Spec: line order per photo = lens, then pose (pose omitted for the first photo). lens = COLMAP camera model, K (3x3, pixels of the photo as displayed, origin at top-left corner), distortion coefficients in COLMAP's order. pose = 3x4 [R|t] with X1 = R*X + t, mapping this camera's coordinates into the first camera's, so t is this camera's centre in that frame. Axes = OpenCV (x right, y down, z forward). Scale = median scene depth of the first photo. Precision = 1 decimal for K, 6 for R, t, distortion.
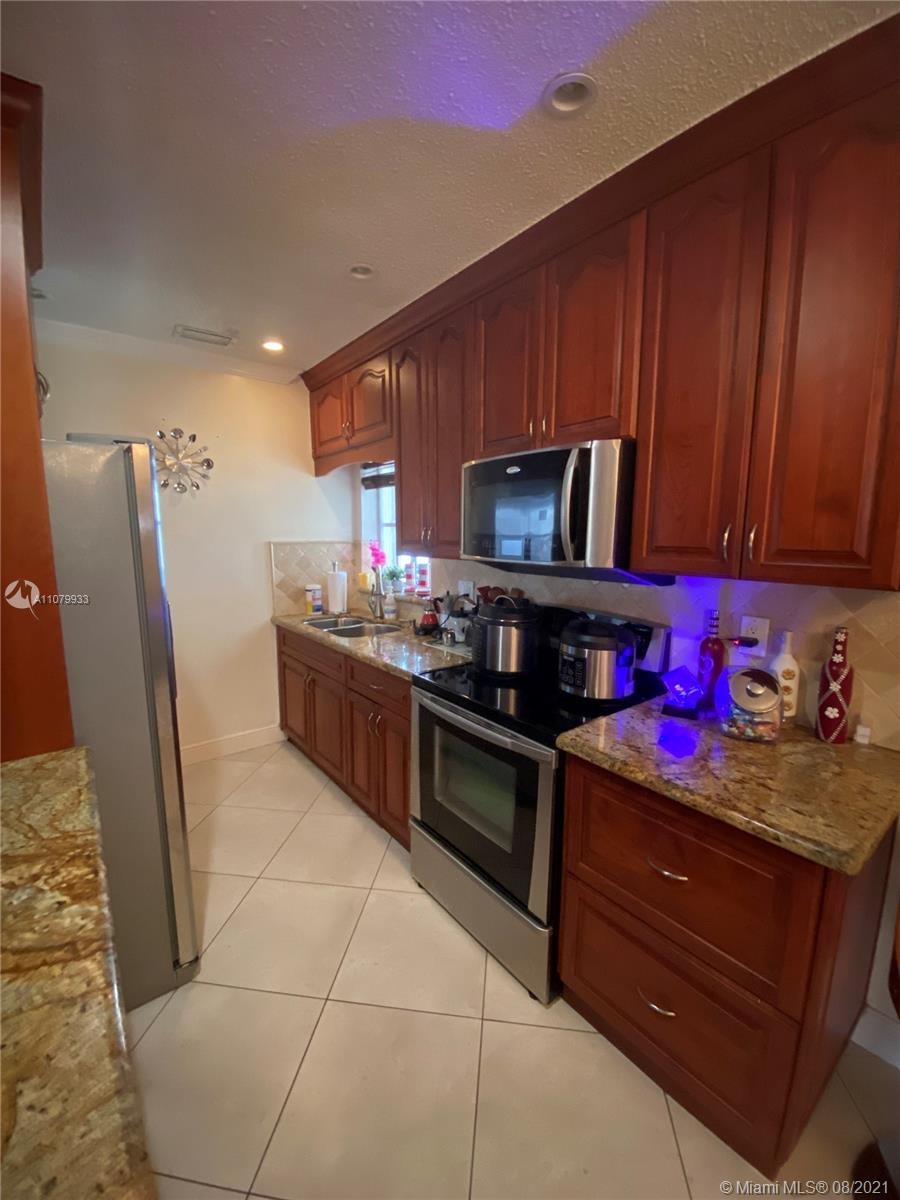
lens RADIAL K [[496.4, 0, 454.0], [0, 496.4, 601.1], [0, 0, 1]] dist [0.001408, -0.012592]
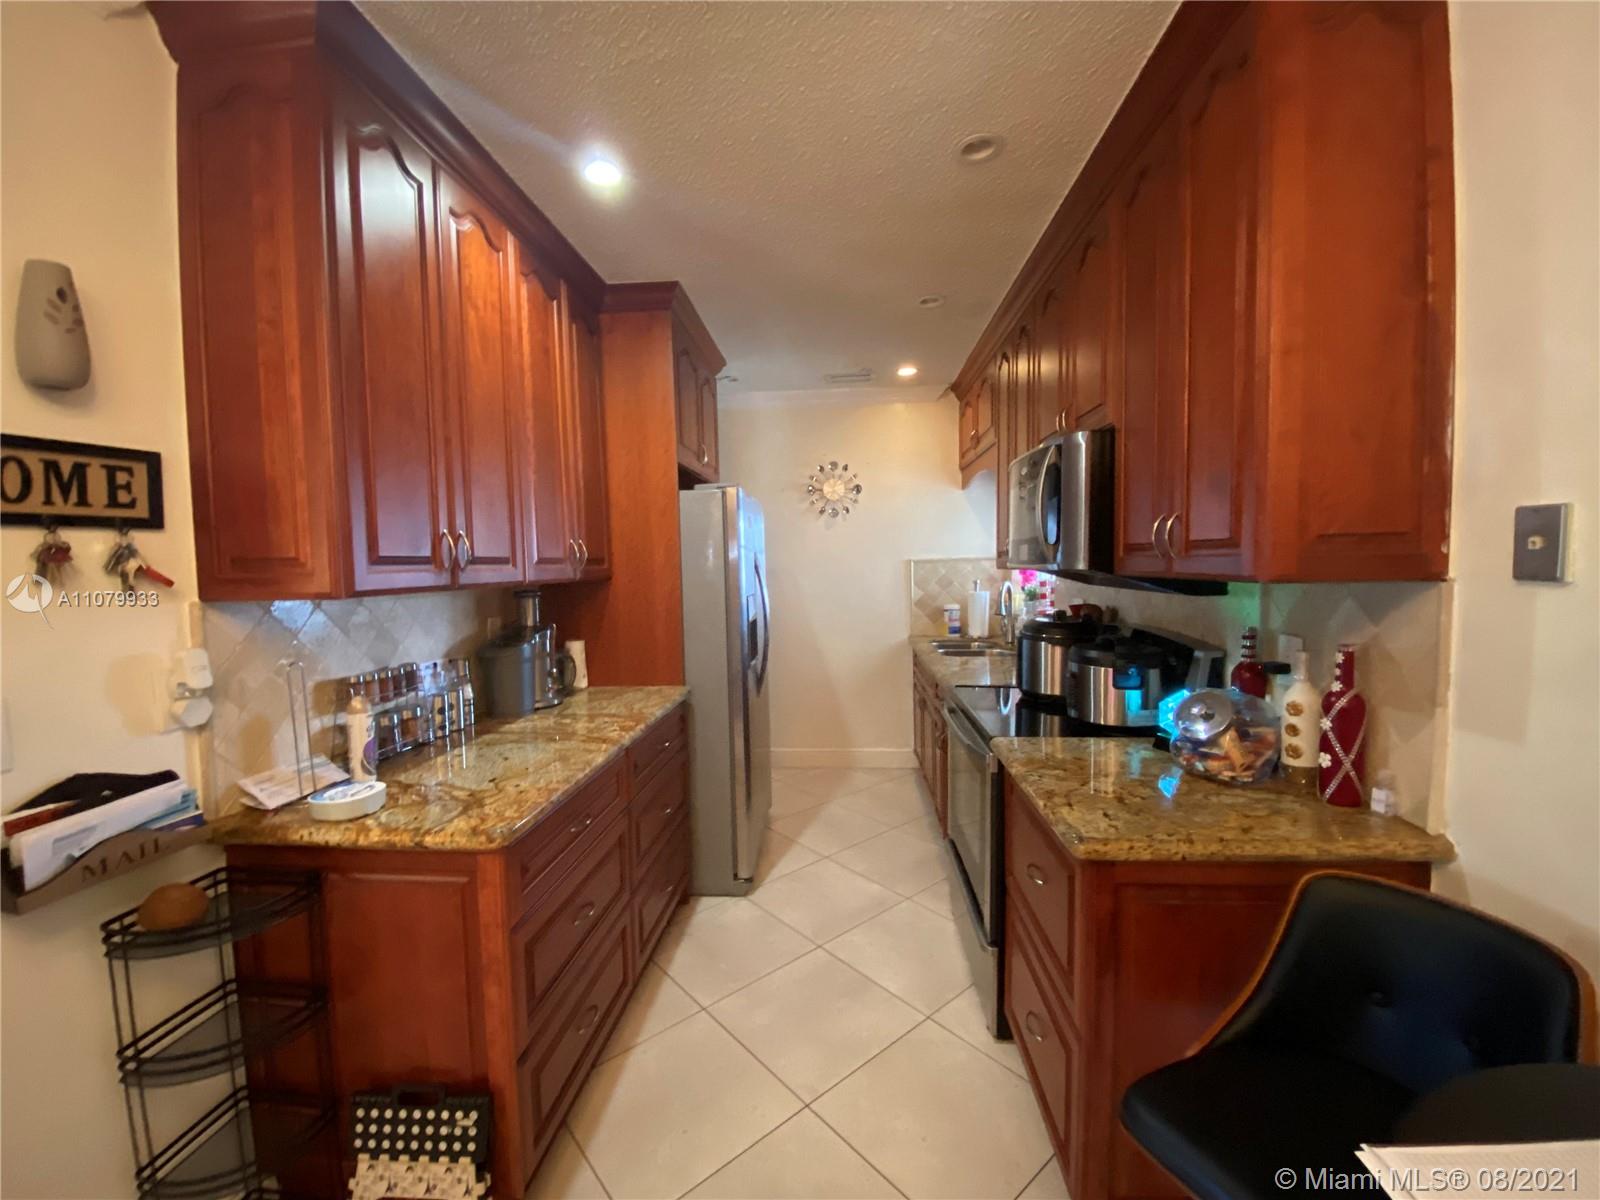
lens RADIAL K [[654.2, 0, 800.0], [0, 654.2, 600.0], [0, 0, 1]] dist [0.035716, -0.027992]
pose [[0.735251, 0.023876, -0.677374, 0.567611], [-0.075514, 0.996043, -0.046858, 0.062723], [0.673575, 0.085604, 0.734145, -0.177870]]
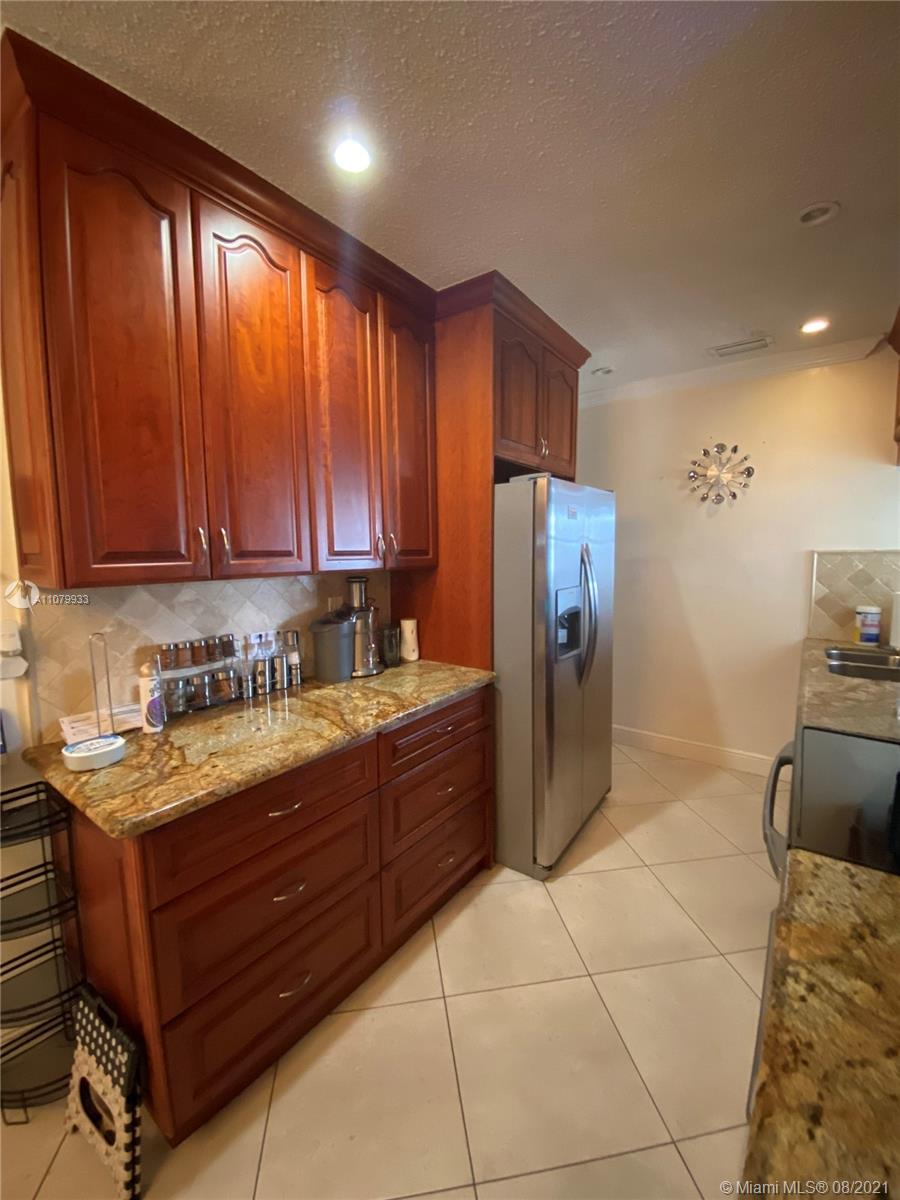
lens RADIAL K [[490.6, 0, 450.0], [0, 490.6, 600.0], [0, 0, 1]] dist [0.035716, -0.027992]
pose [[0.264729, 0.100210, -0.959102, 0.468651], [-0.128973, 0.989330, 0.067770, -0.018553], [0.955659, 0.105758, 0.274828, 0.260989]]
